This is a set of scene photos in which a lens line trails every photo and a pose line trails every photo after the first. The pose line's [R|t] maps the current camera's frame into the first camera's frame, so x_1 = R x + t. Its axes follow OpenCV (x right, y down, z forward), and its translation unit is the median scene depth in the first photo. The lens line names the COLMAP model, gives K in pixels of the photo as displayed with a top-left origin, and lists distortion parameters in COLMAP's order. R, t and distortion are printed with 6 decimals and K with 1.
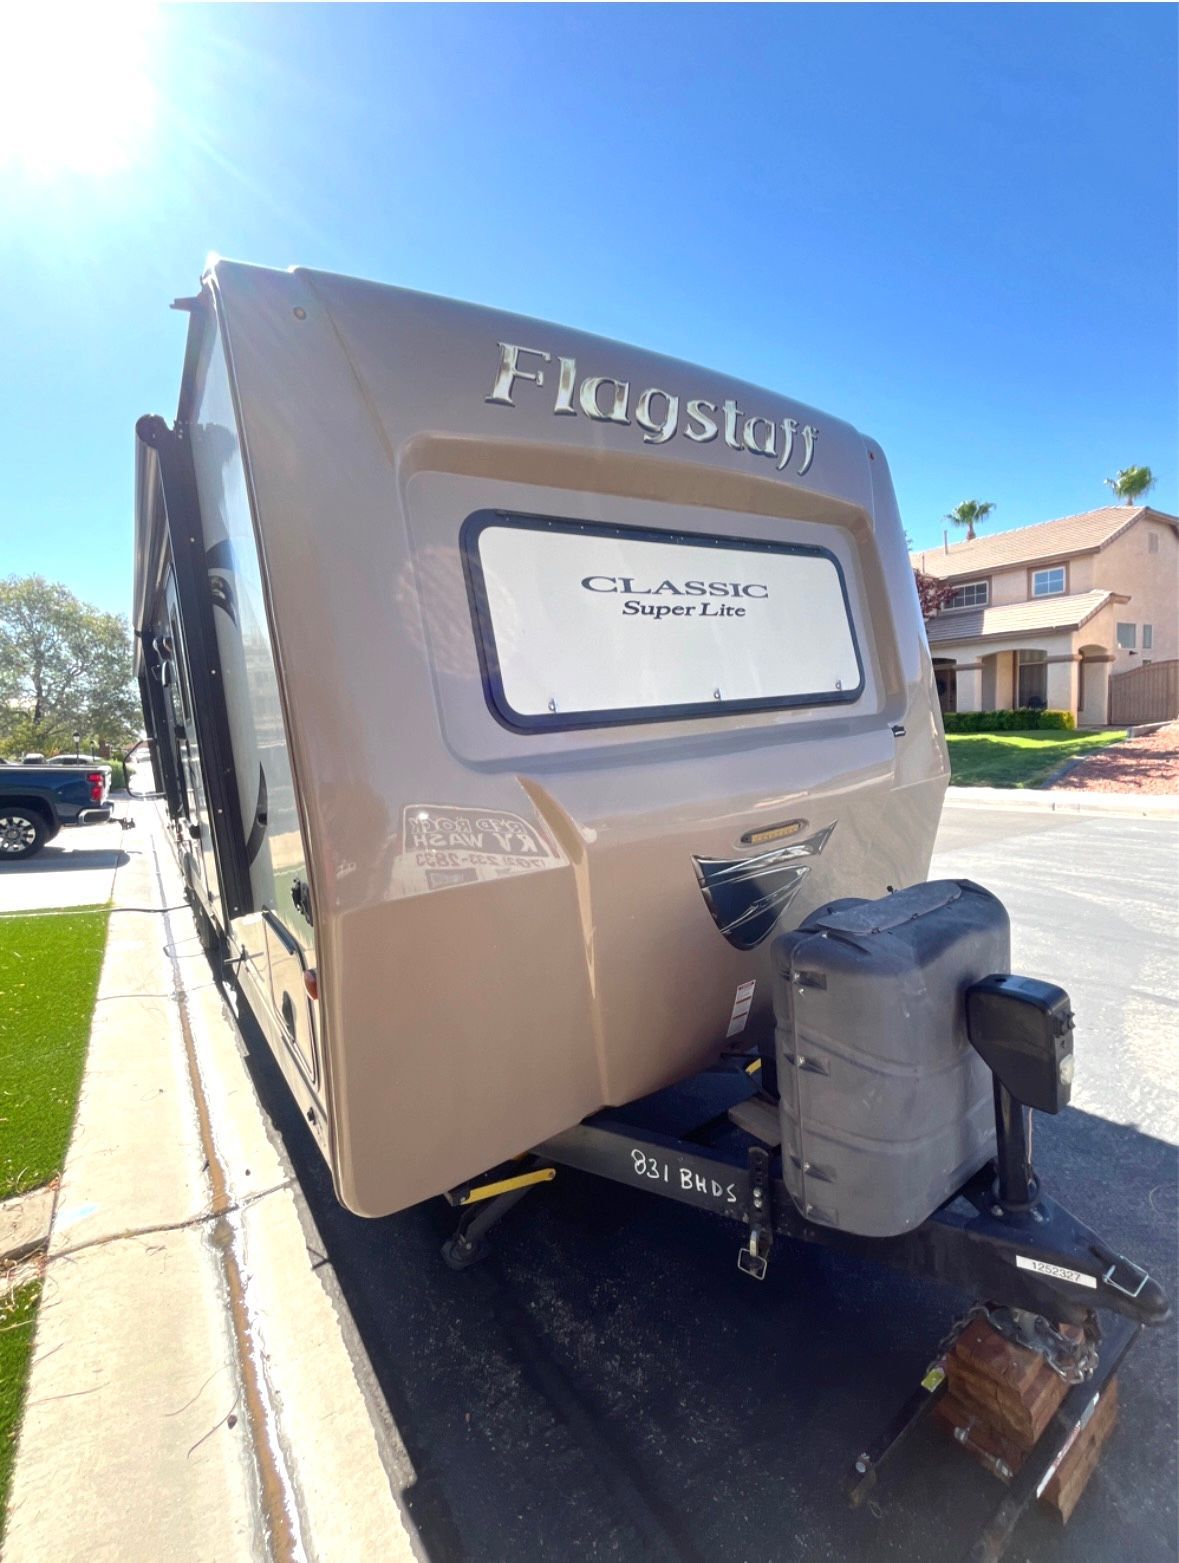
lens RADIAL K [[653.5, 0, 586.6], [0, 653.5, 781.8], [0, 0, 1]] dist [-0.017739, -0.002121]
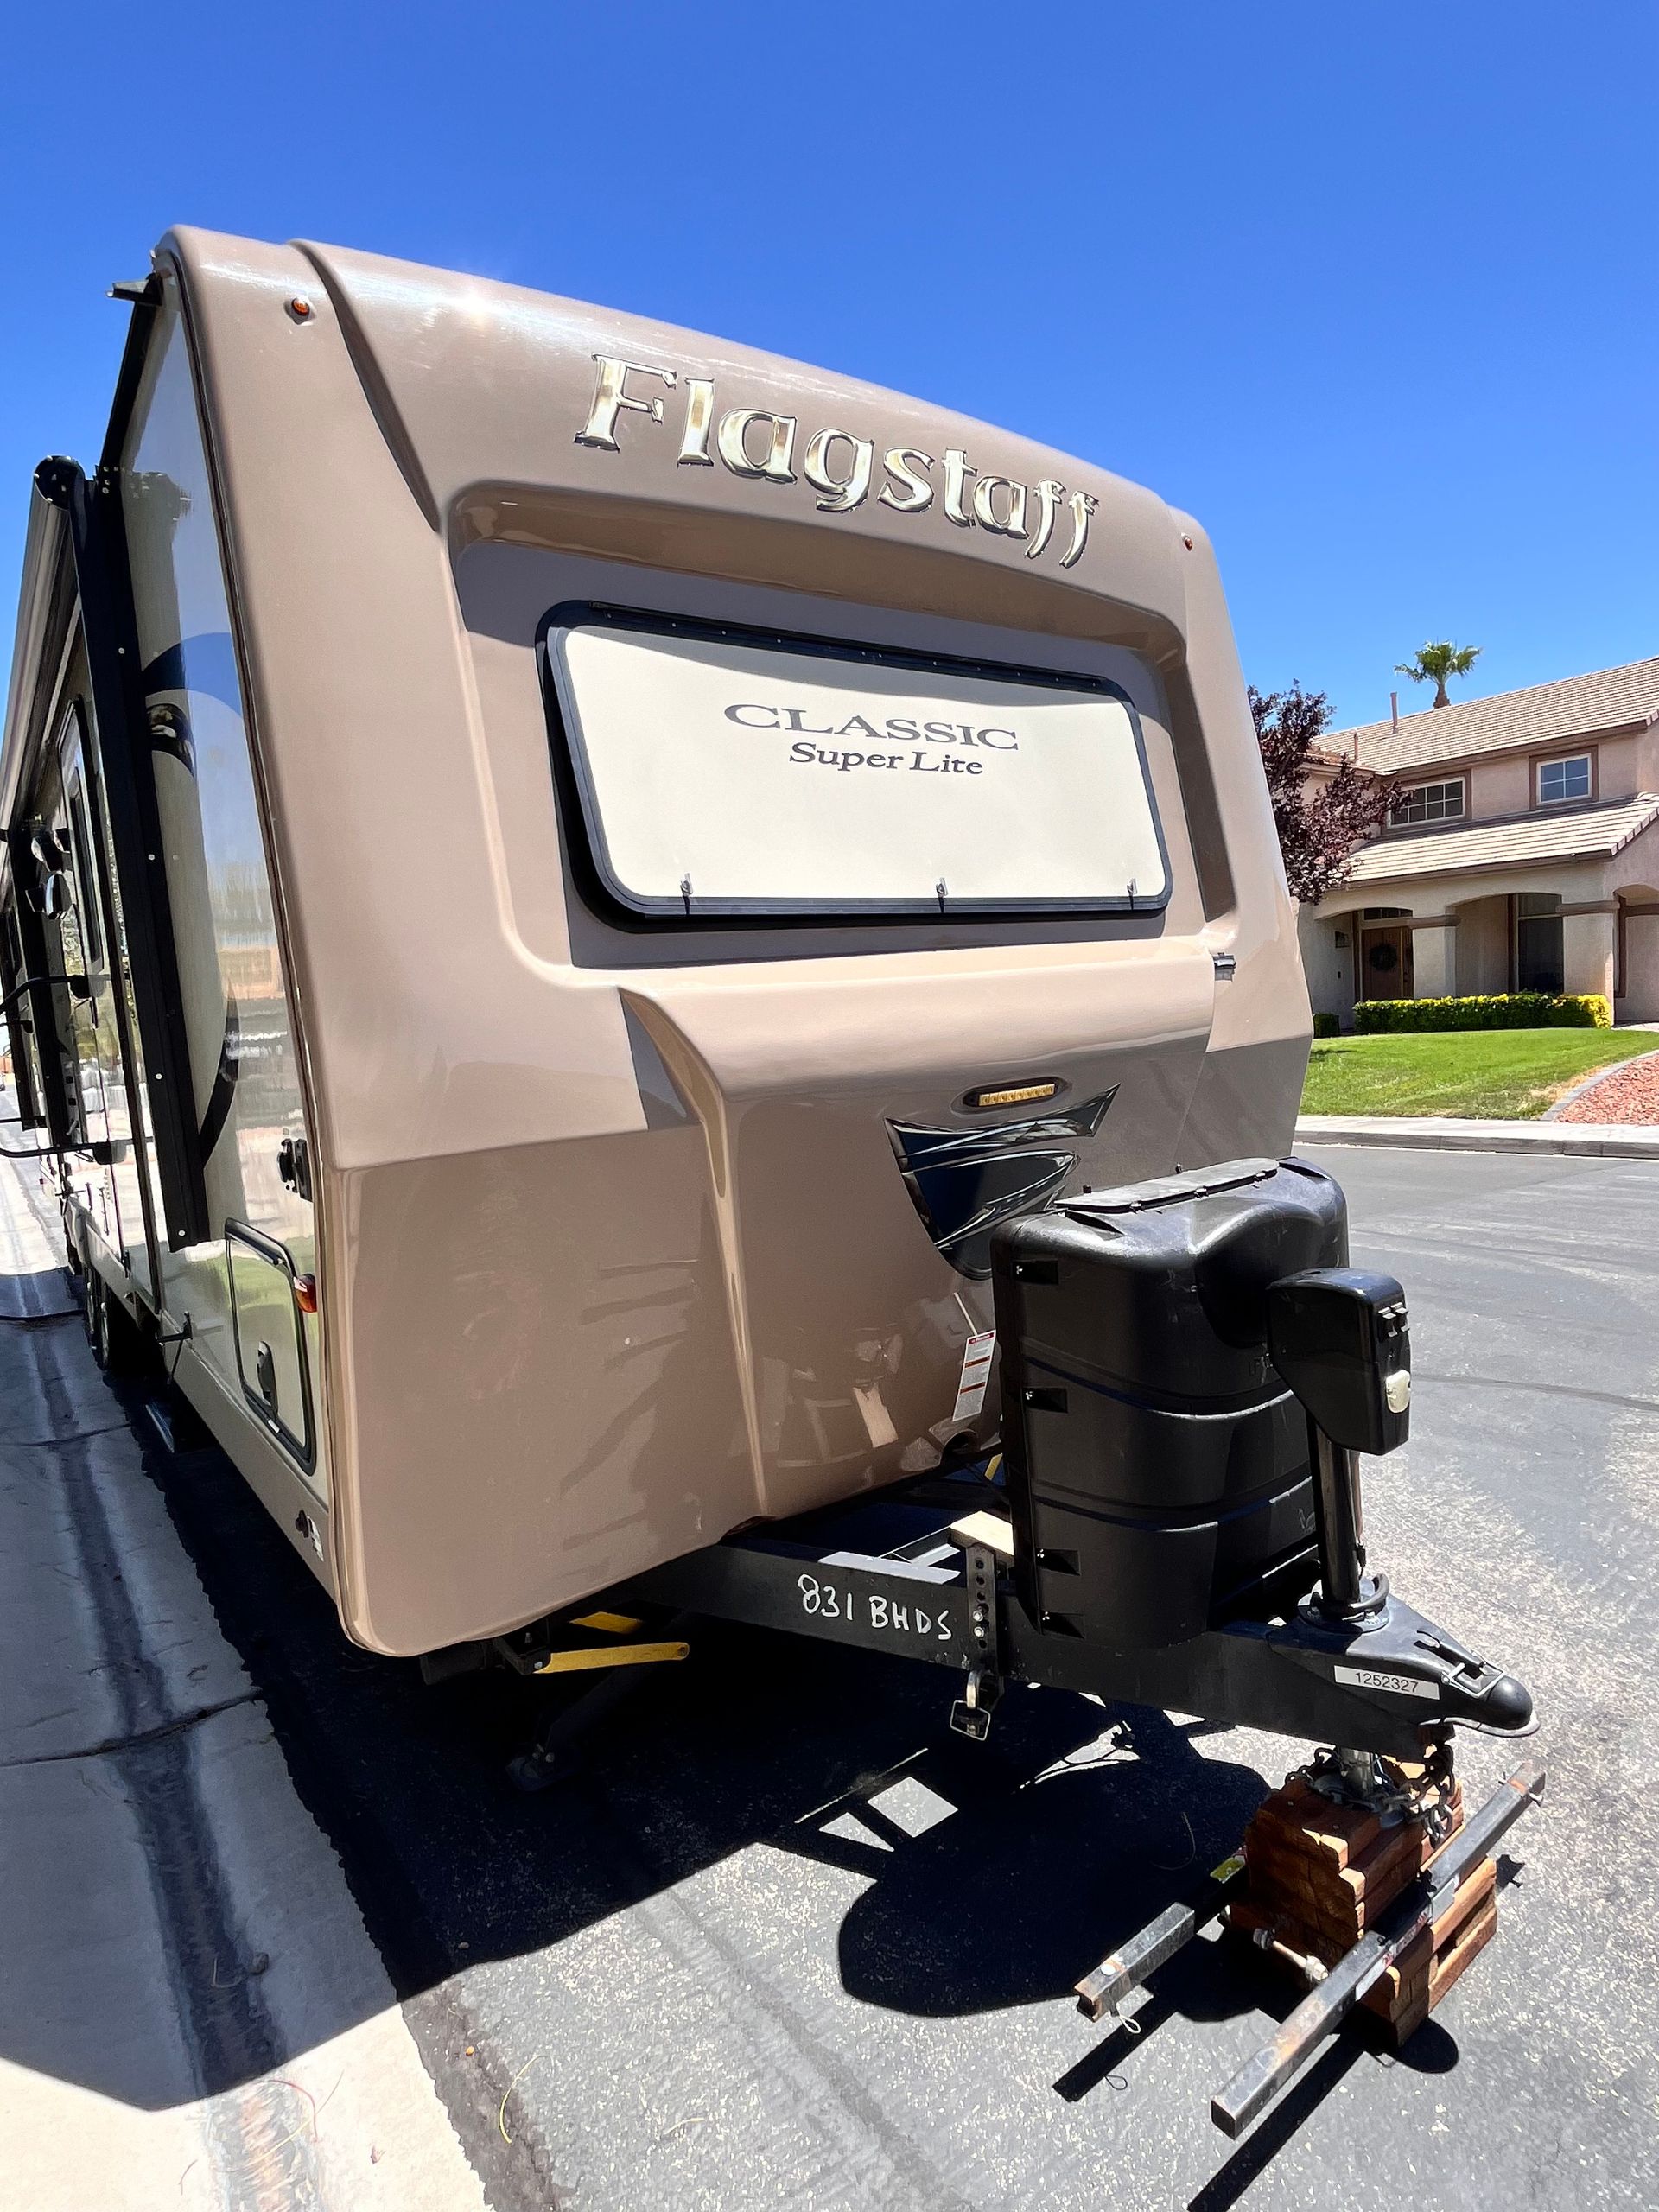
lens RADIAL K [[1161.4, 0, 835.3], [0, 1161.4, 1103.3], [0, 0, 1]] dist [-0.026018, -0.003518]
pose [[0.999247, 0.002048, 0.038753, 0.056014], [-0.001158, 0.999735, -0.022974, 0.109596], [-0.038790, 0.022912, 0.998985, -0.159923]]
